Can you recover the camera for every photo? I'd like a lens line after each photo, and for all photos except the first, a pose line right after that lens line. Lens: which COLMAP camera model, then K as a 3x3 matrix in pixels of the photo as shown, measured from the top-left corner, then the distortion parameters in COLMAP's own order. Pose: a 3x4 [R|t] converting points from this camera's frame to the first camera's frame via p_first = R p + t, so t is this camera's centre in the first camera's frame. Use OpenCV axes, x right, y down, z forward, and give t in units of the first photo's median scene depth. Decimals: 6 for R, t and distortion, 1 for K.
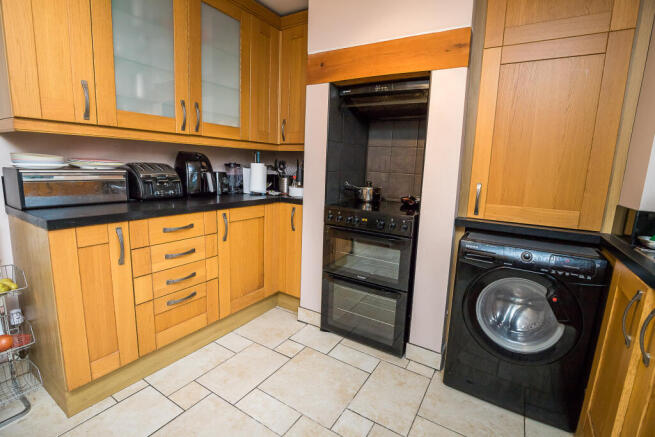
lens RADIAL K [[313.2, 0, 327.8], [0, 313.2, 216.4], [0, 0, 1]] dist [-0.002347, -0.000212]
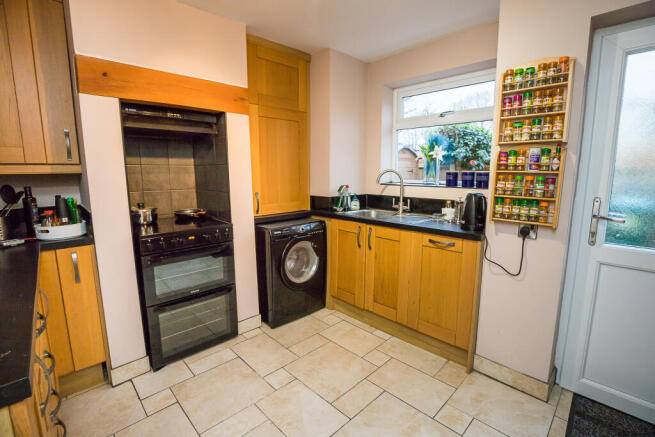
lens RADIAL K [[303.7, 0, 327.5], [0, 303.7, 218.5], [0, 0, 1]] dist [-0.000684, 0.000144]
pose [[0.253316, -0.191723, 0.948195, -0.723476], [0.173665, 0.973253, 0.150394, -0.126517], [-0.951668, 0.126571, 0.279836, 0.250163]]
